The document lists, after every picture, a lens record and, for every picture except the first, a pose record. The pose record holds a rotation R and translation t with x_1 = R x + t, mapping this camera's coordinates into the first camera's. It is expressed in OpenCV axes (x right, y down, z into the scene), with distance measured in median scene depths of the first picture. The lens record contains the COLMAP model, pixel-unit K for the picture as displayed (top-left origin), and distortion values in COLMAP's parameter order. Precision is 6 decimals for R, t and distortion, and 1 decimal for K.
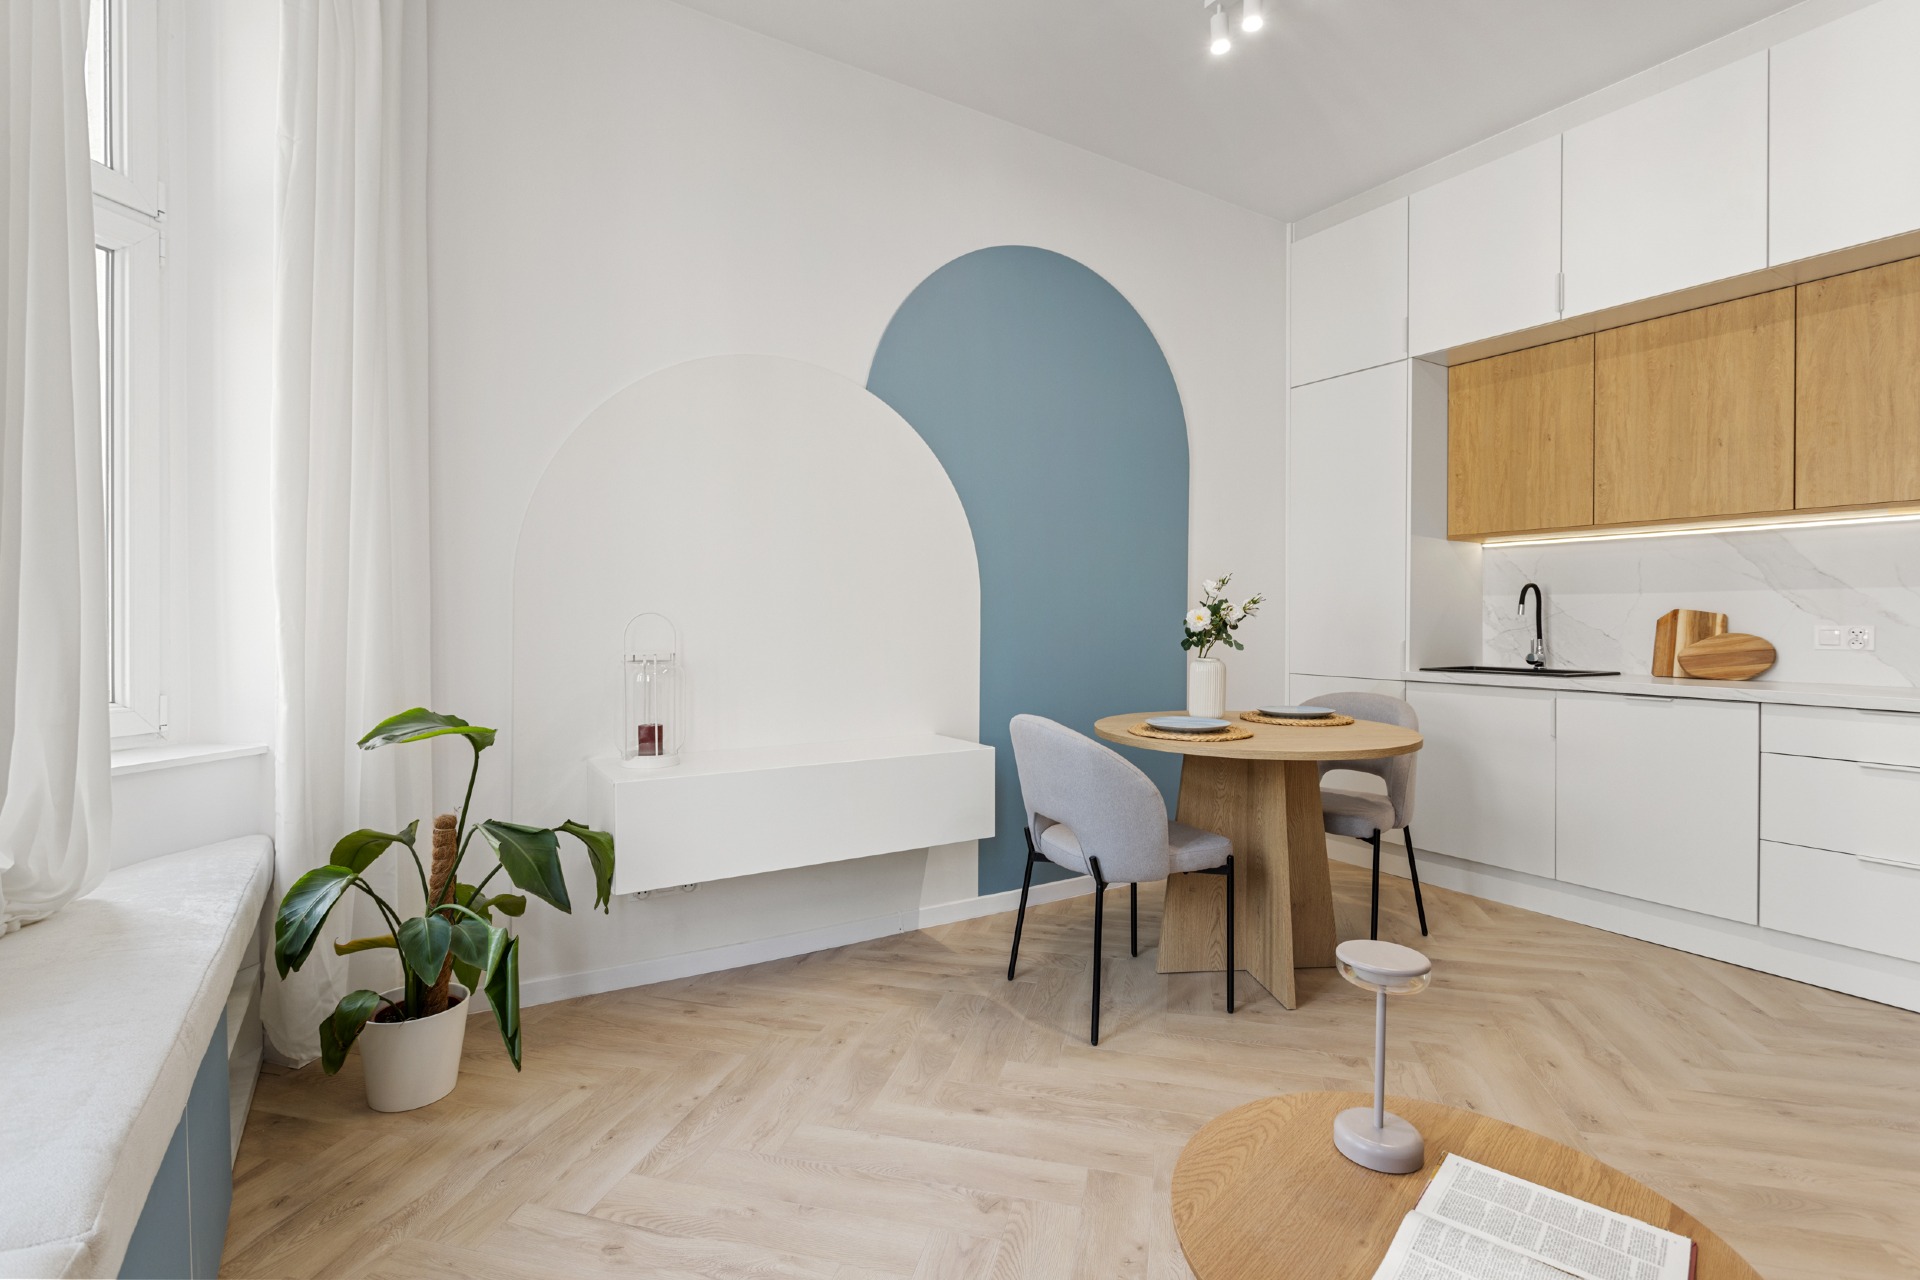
lens RADIAL K [[899.5, 0, 961.4], [0, 899.5, 621.7], [0, 0, 1]] dist [-0.003493, 0.001335]
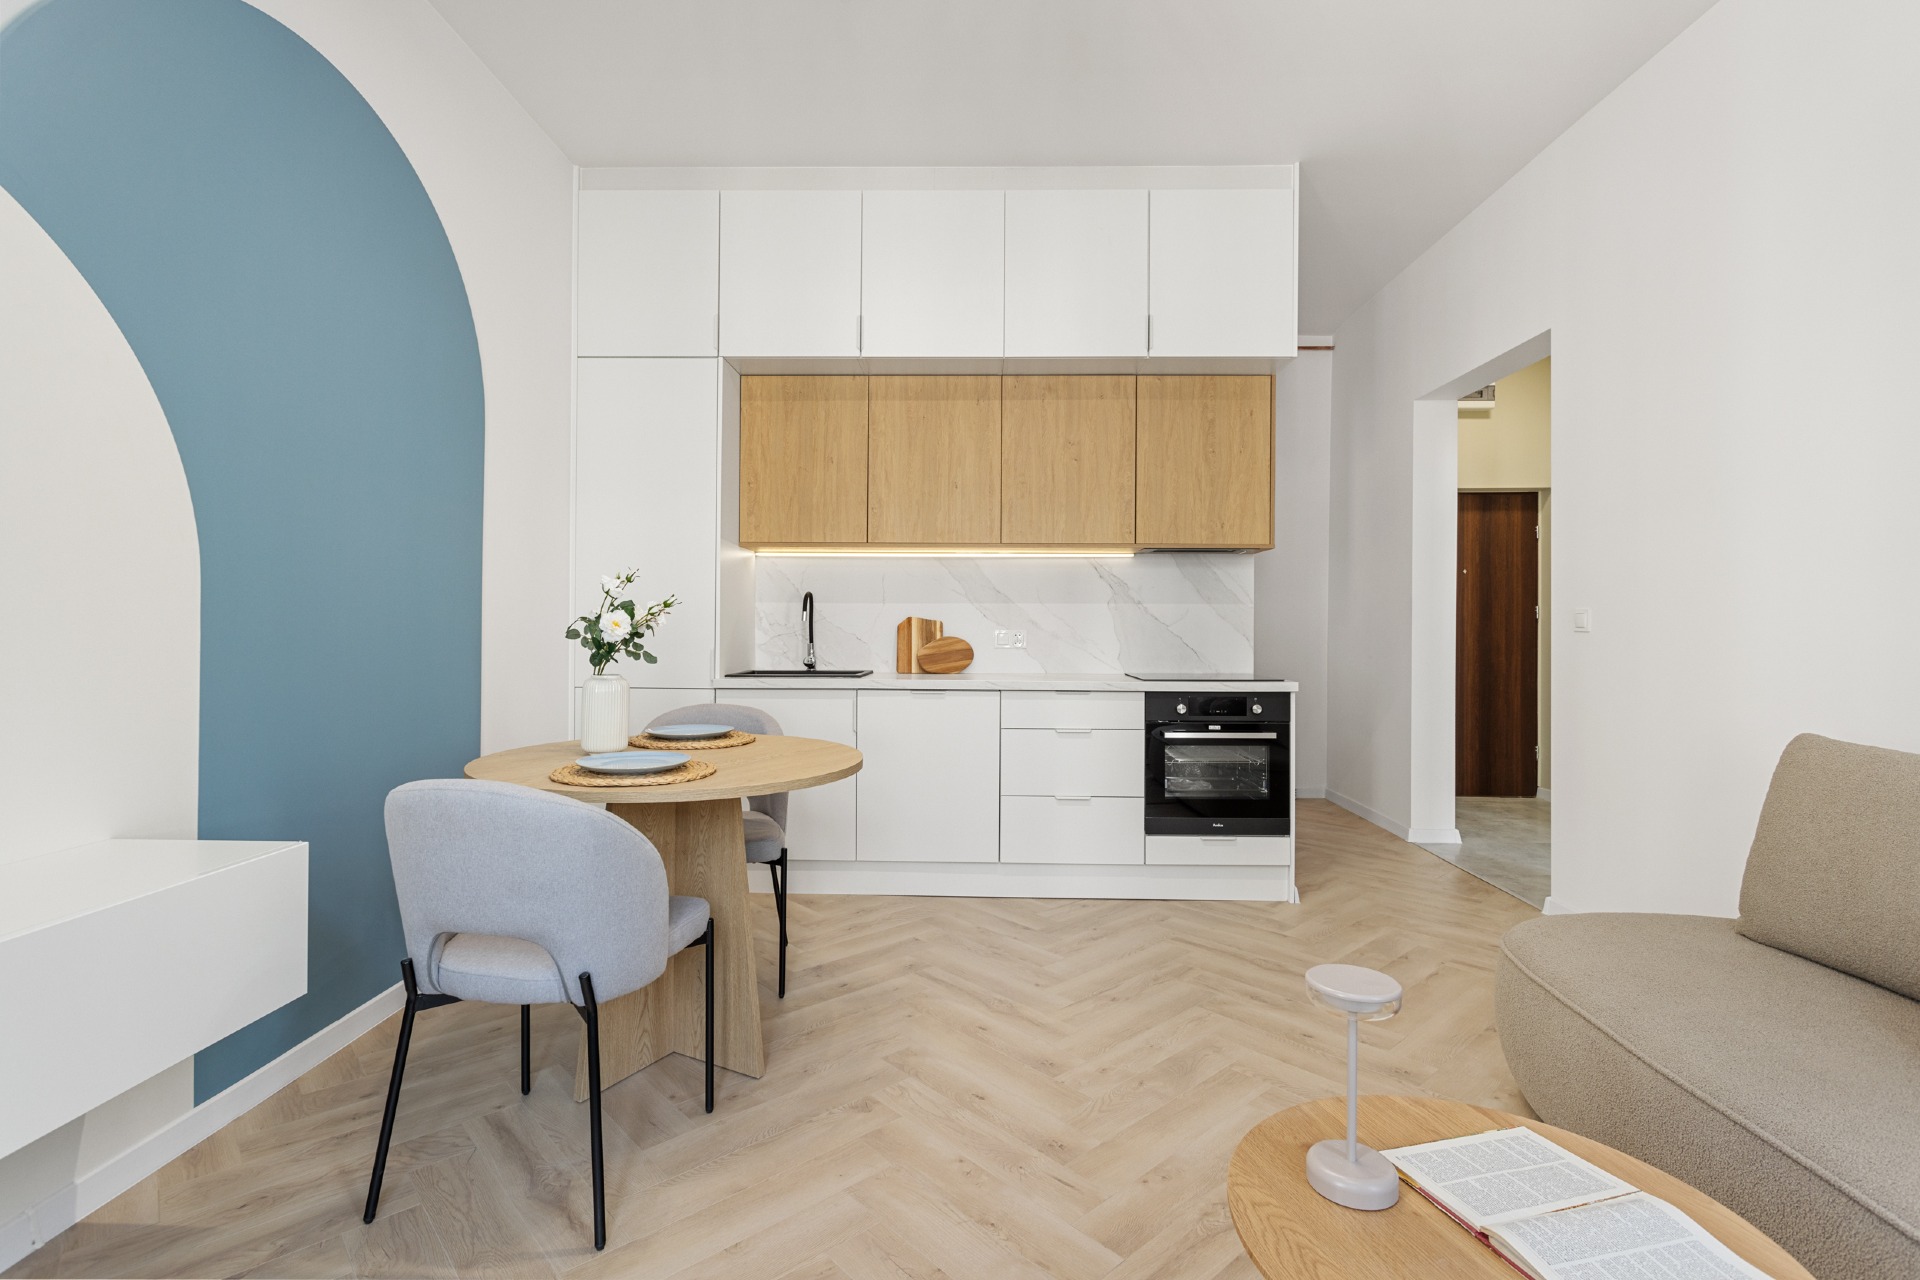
lens RADIAL K [[899.5, 0, 964.1], [0, 899.5, 624.6], [0, 0, 1]] dist [-0.003493, 0.001335]
pose [[0.551158, 0.000972, 0.834401, -0.216563], [-0.000947, 0.999999, -0.000540, -0.003908], [-0.834401, -0.000493, 0.551158, 0.313452]]
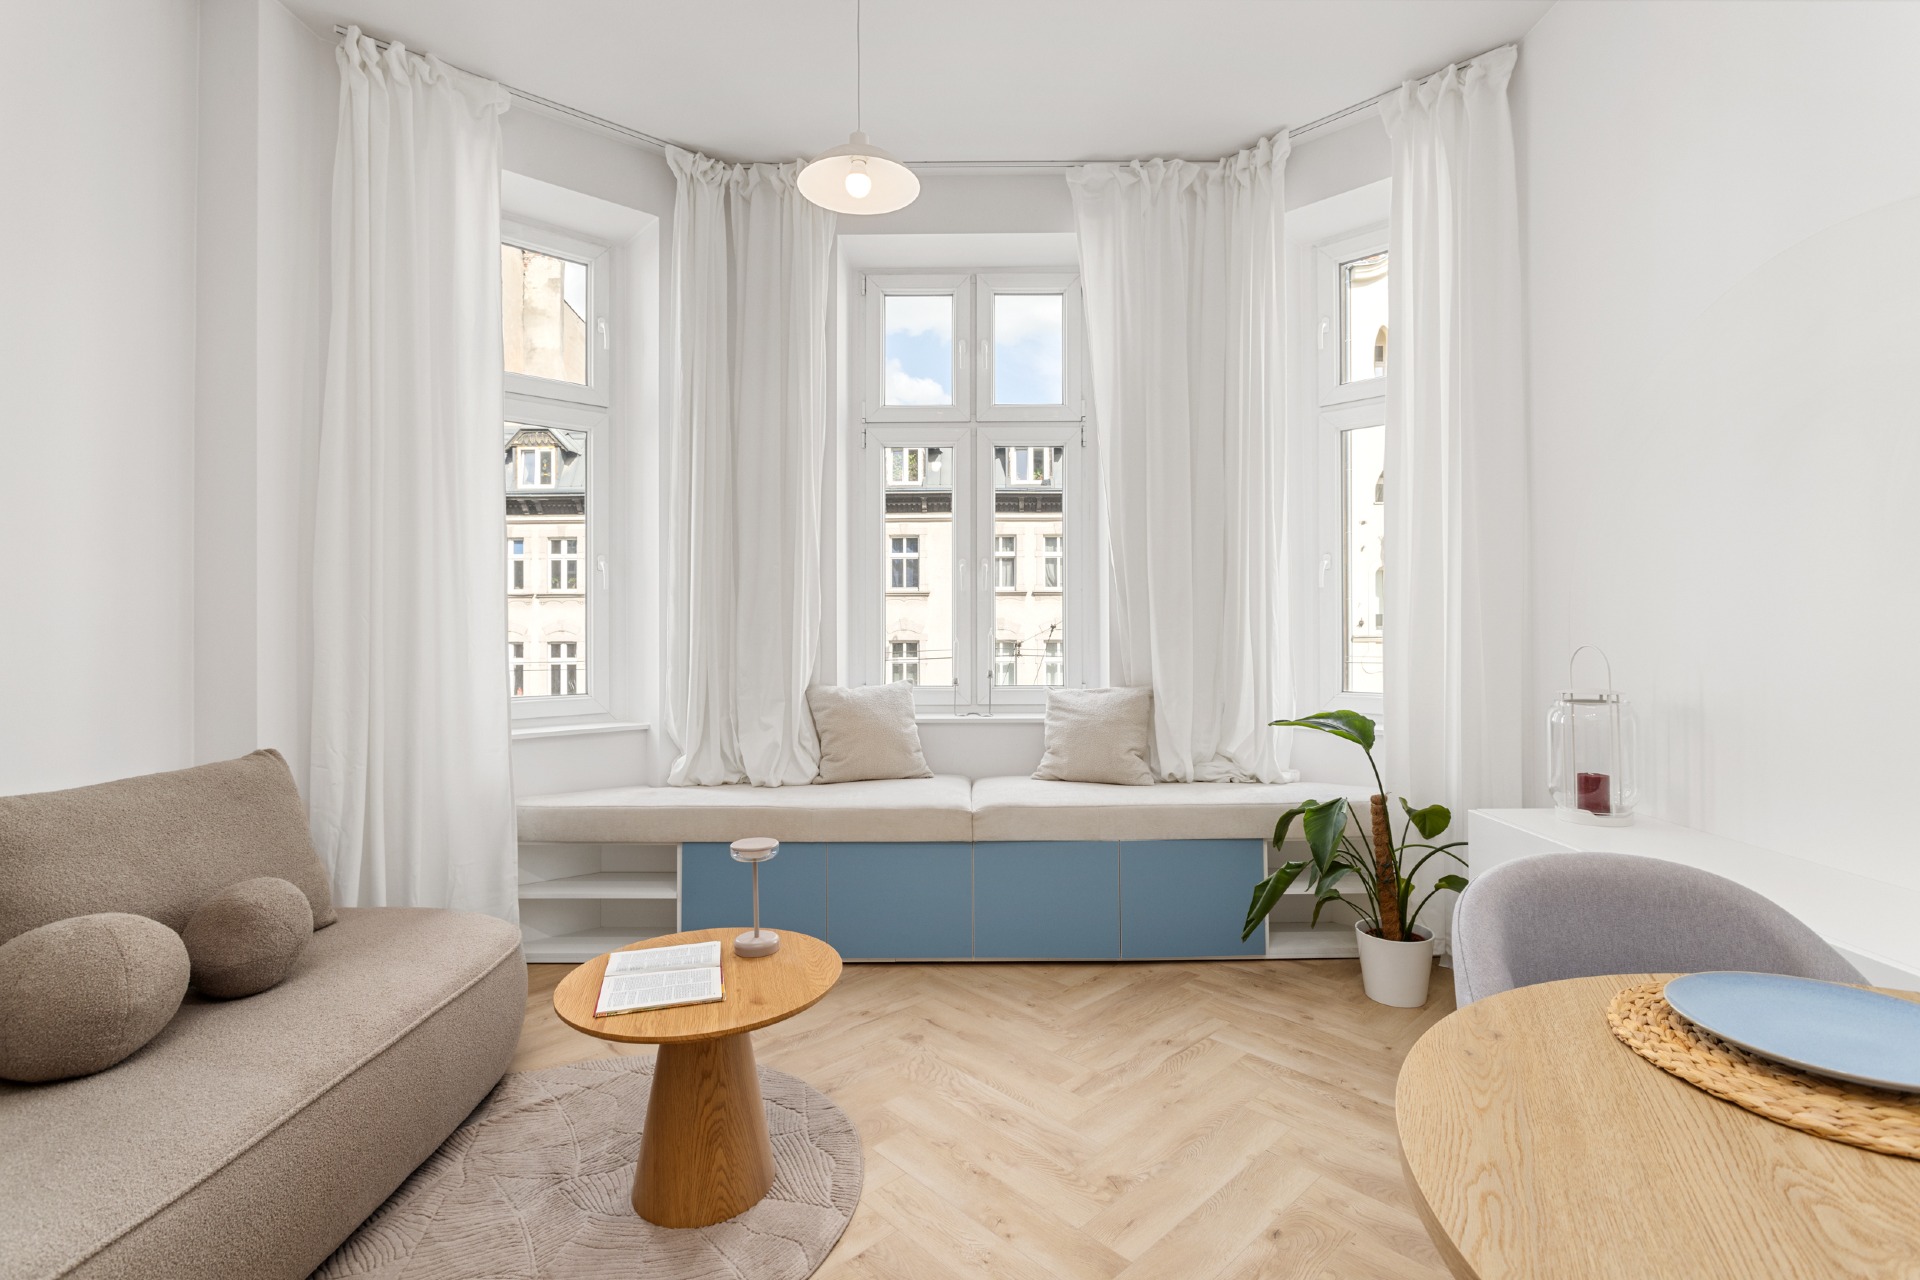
lens RADIAL K [[899.5, 0, 966.5], [0, 899.5, 619.1], [0, 0, 1]] dist [-0.003493, 0.001335]
pose [[-0.538855, -0.006165, -0.842376, 0.626967], [-0.001950, 0.999980, -0.006071, -0.026261], [0.842396, -0.001629, -0.538856, 0.841308]]
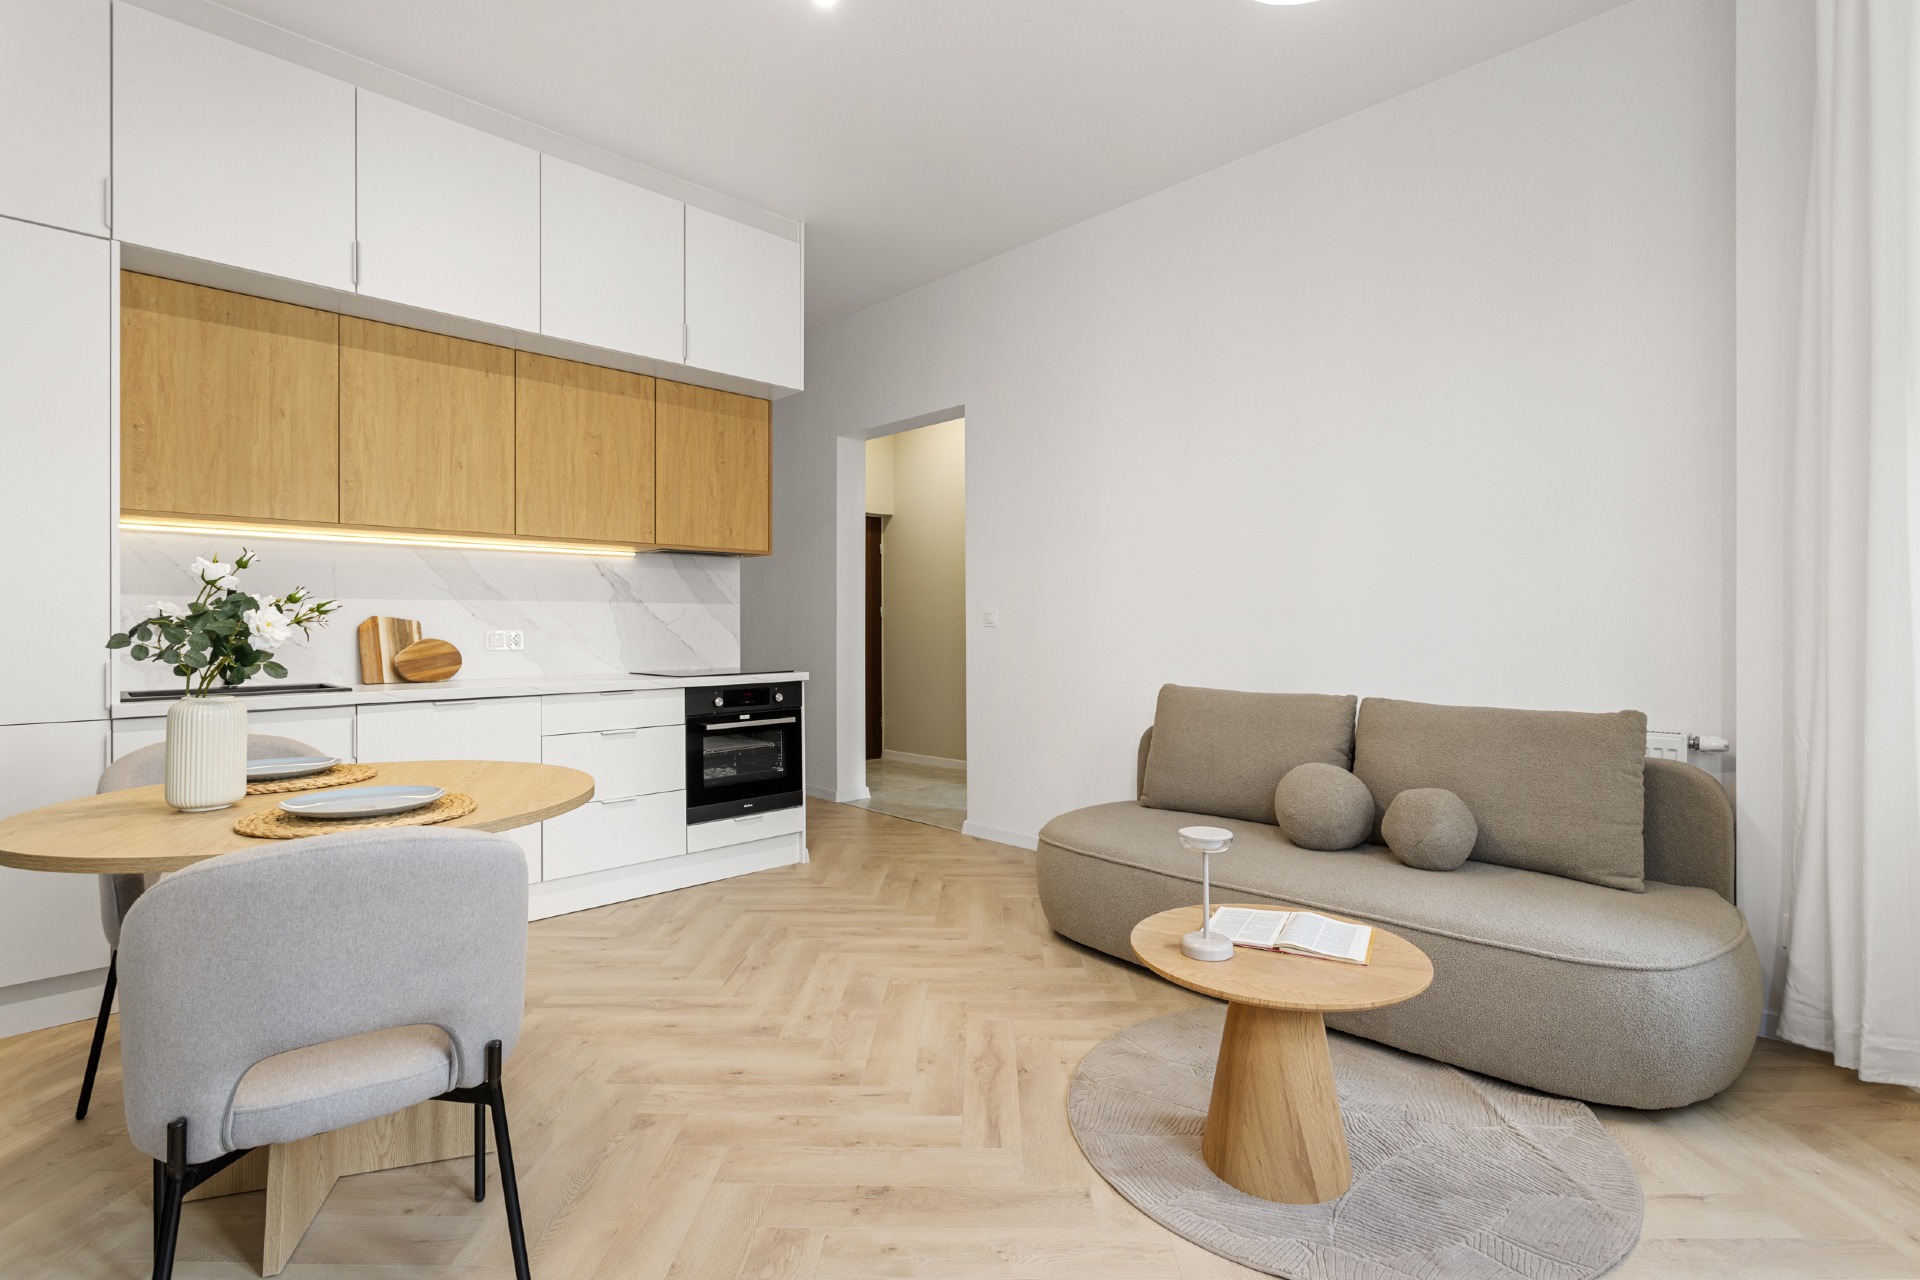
lens RADIAL K [[899.5, 0, 968.2], [0, 899.5, 627.9], [0, 0, 1]] dist [-0.003493, 0.001335]
pose [[-0.220639, -0.004444, 0.975345, -0.389724], [0.005462, 0.999968, 0.005792, -0.003462], [-0.975340, 0.006605, -0.220608, 0.679780]]
